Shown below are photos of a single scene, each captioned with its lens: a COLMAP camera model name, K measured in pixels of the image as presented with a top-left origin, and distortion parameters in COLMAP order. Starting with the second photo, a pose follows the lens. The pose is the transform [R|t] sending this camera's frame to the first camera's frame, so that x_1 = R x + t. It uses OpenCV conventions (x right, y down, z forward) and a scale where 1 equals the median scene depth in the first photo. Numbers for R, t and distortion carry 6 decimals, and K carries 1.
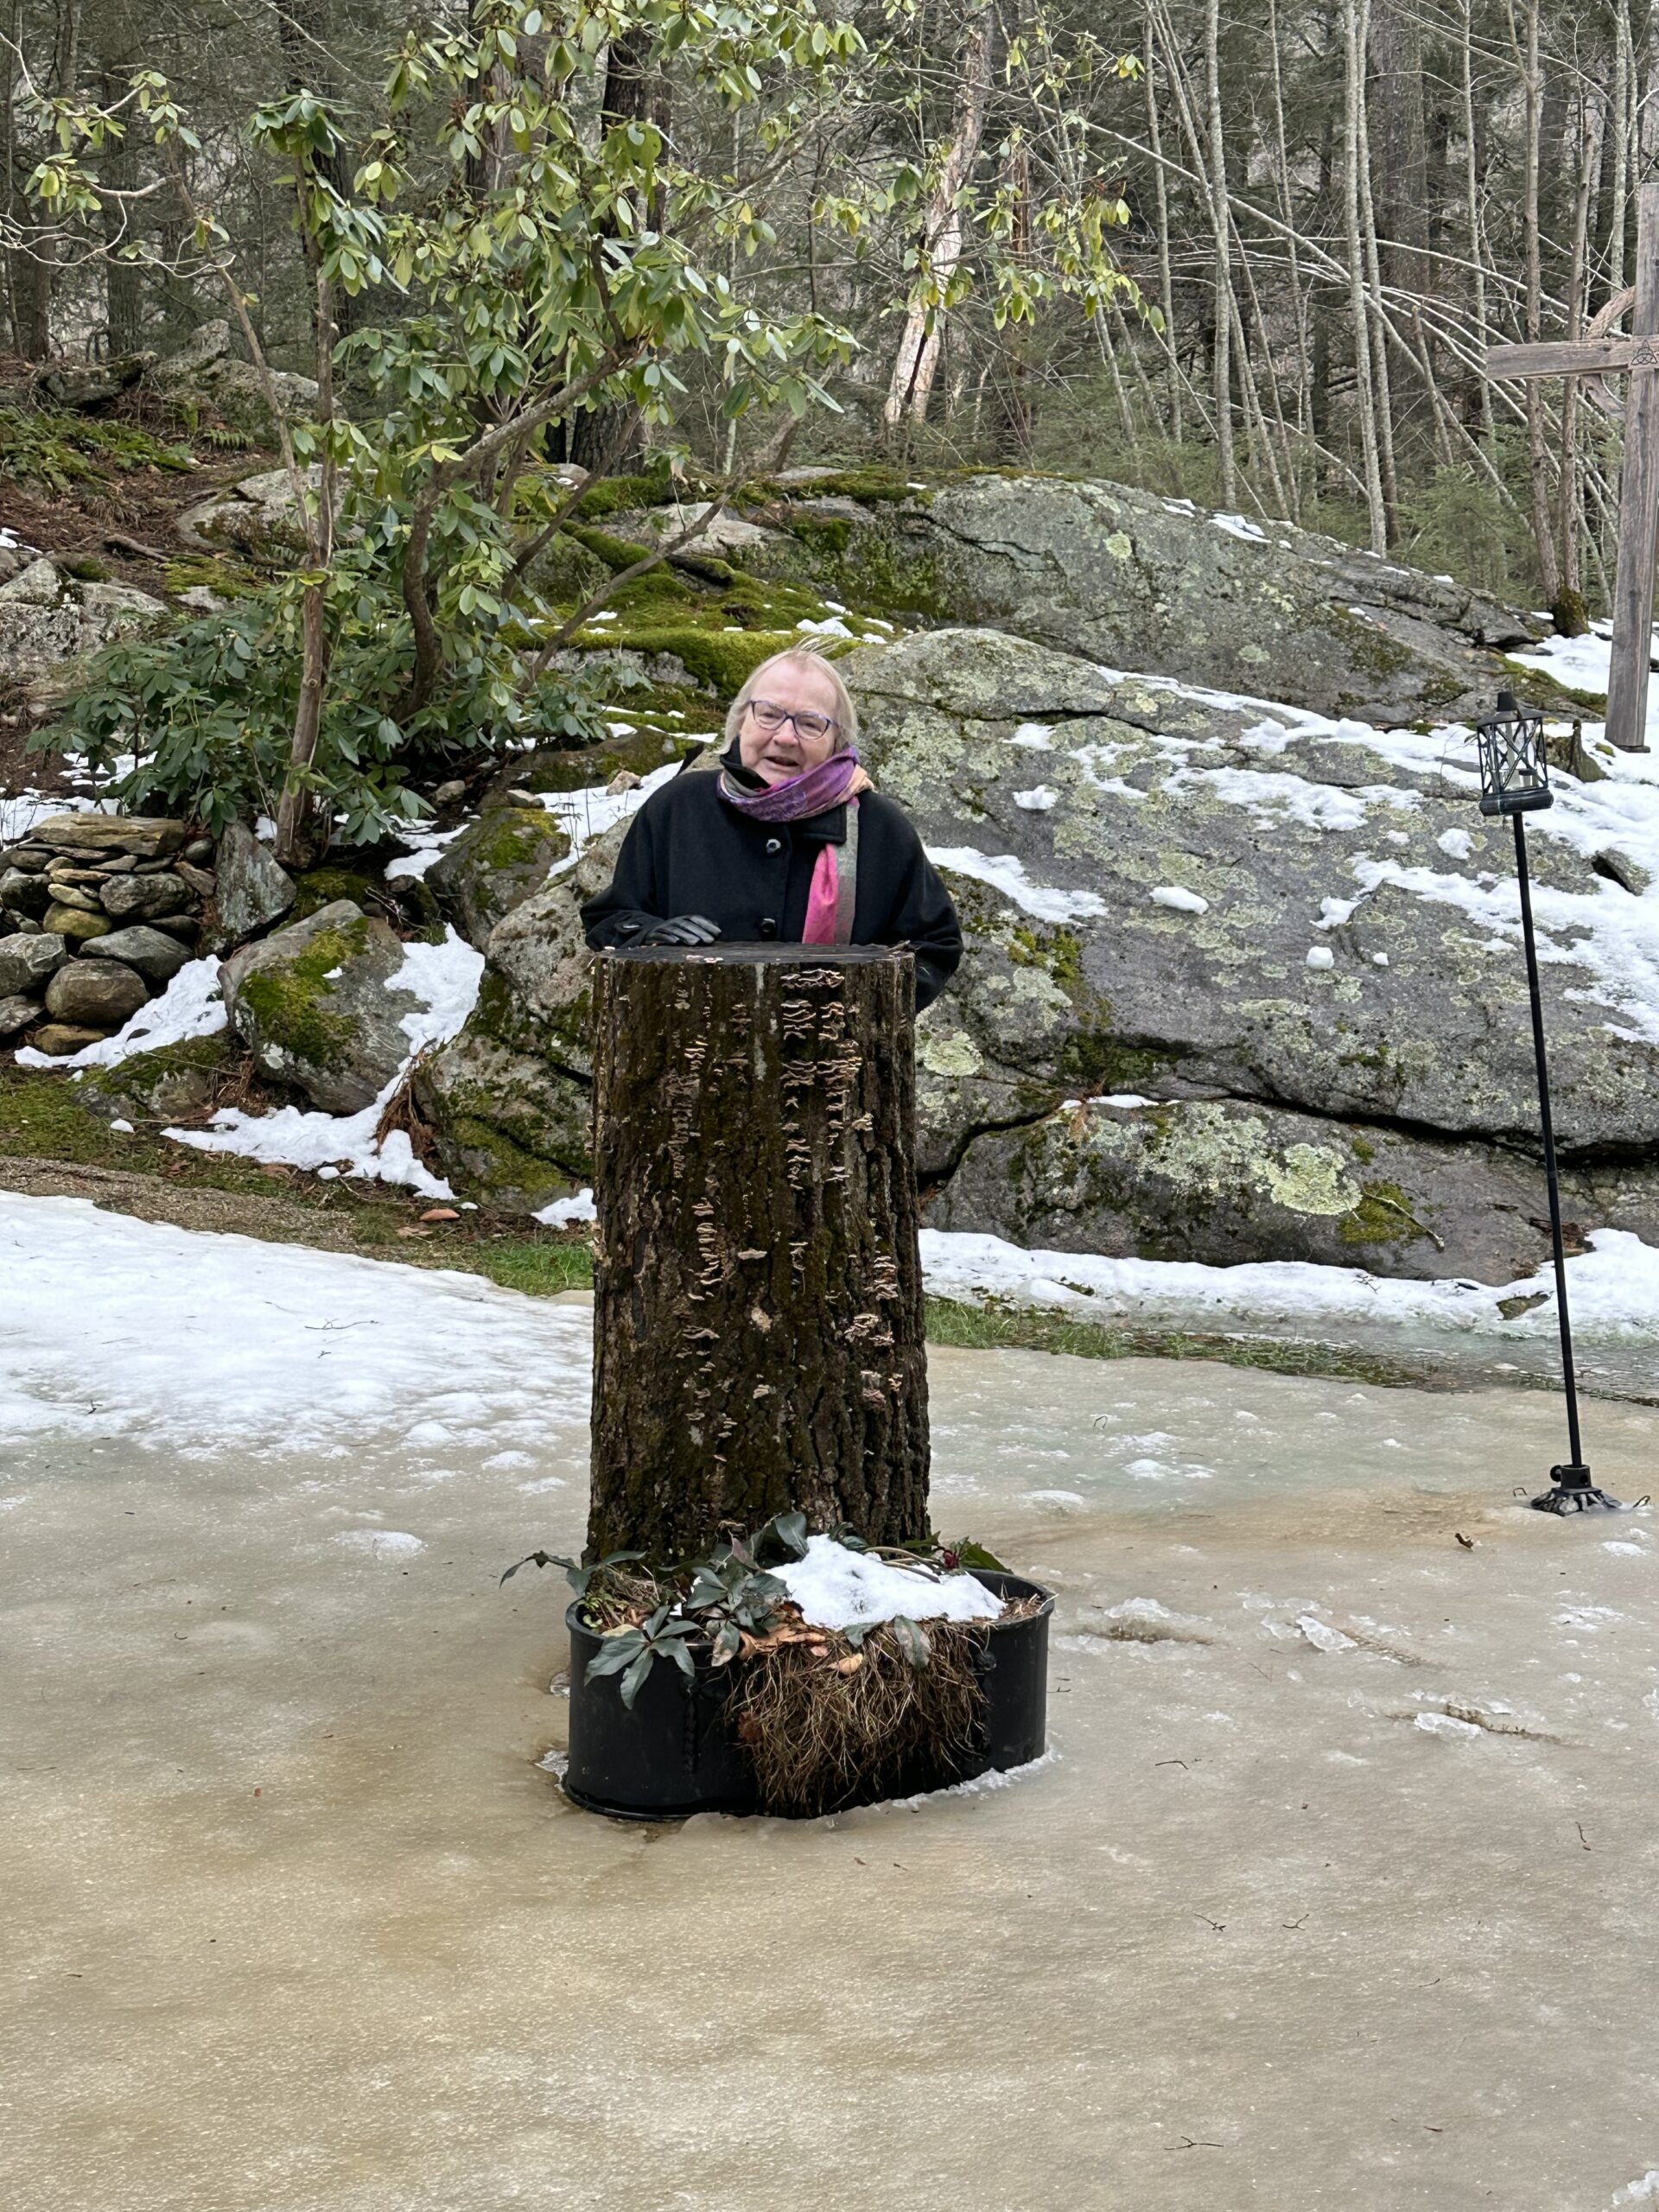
lens RADIAL K [[3068.4, 0, 829.5], [0, 3068.4, 1106.0], [0, 0, 1]] dist [0.143562, -0.039415]
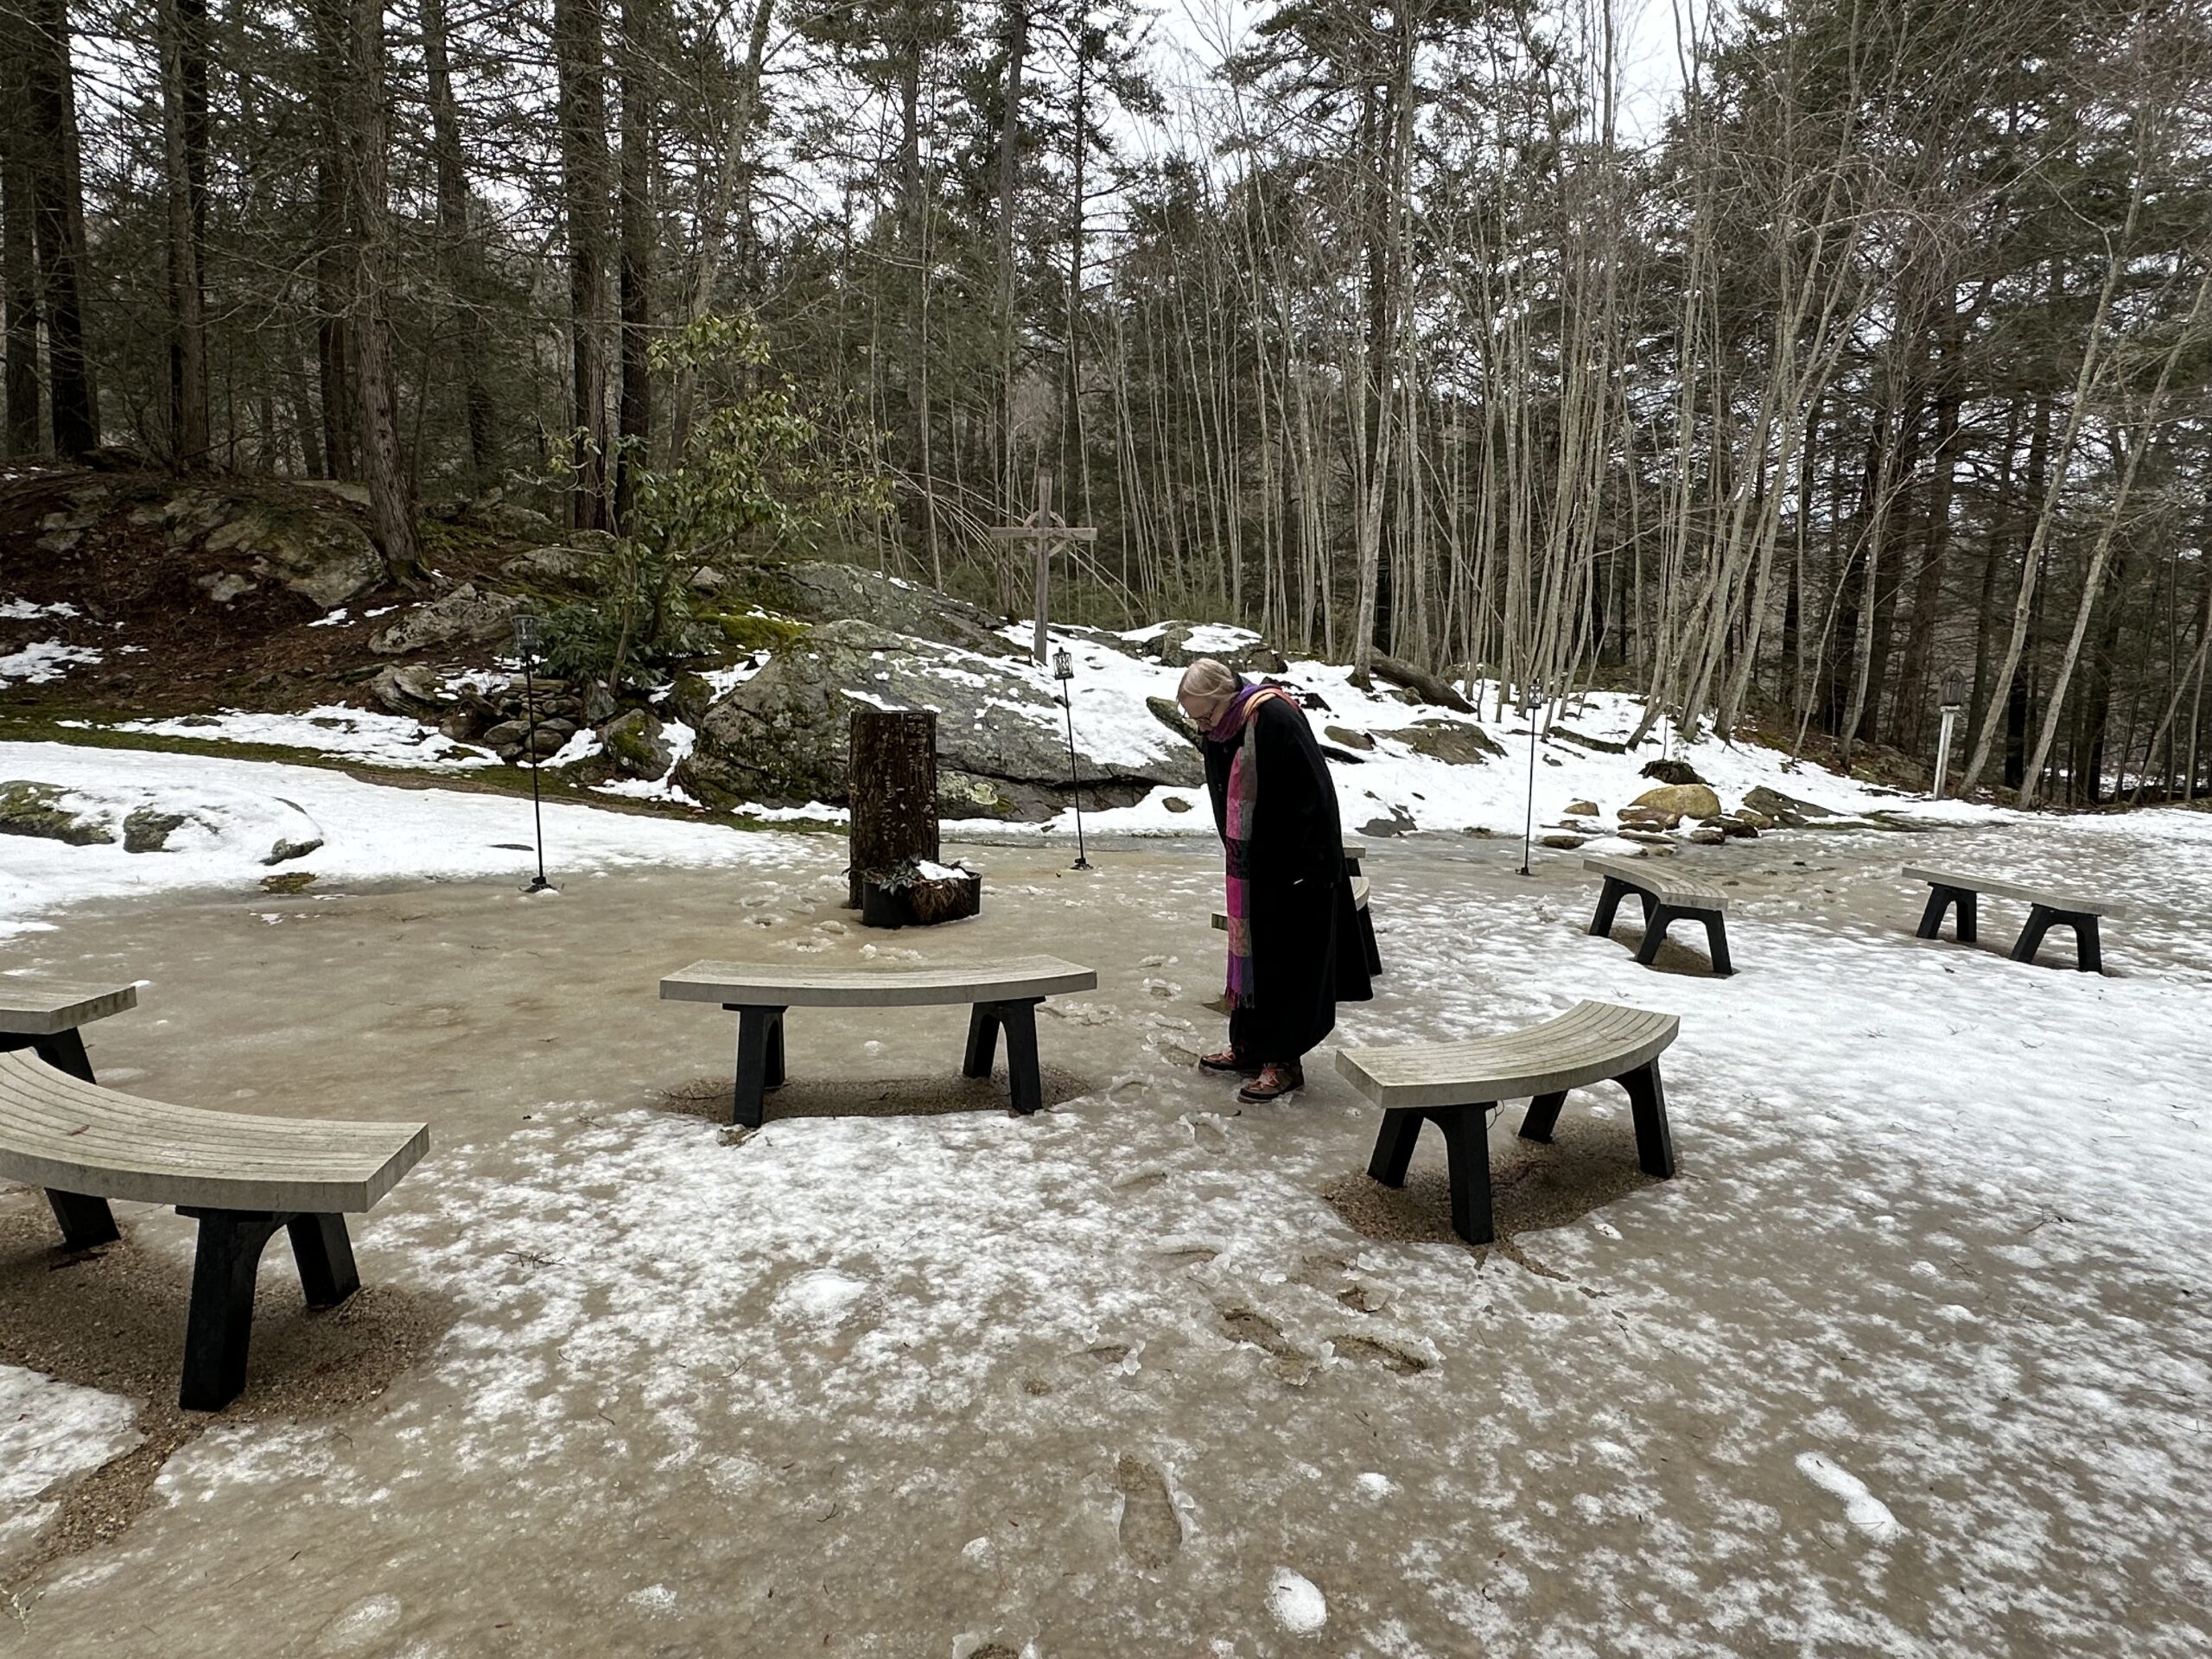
lens RADIAL K [[1318.6, 0, 1106.0], [0, 1318.6, 829.5], [0, 0, 1]] dist [-0.000887, -0.000038]
pose [[0.942072, -0.024884, 0.334486, -0.166507], [0.021933, 0.999680, 0.012598, 0.041390], [-0.334692, -0.004532, 0.942317, -0.315315]]
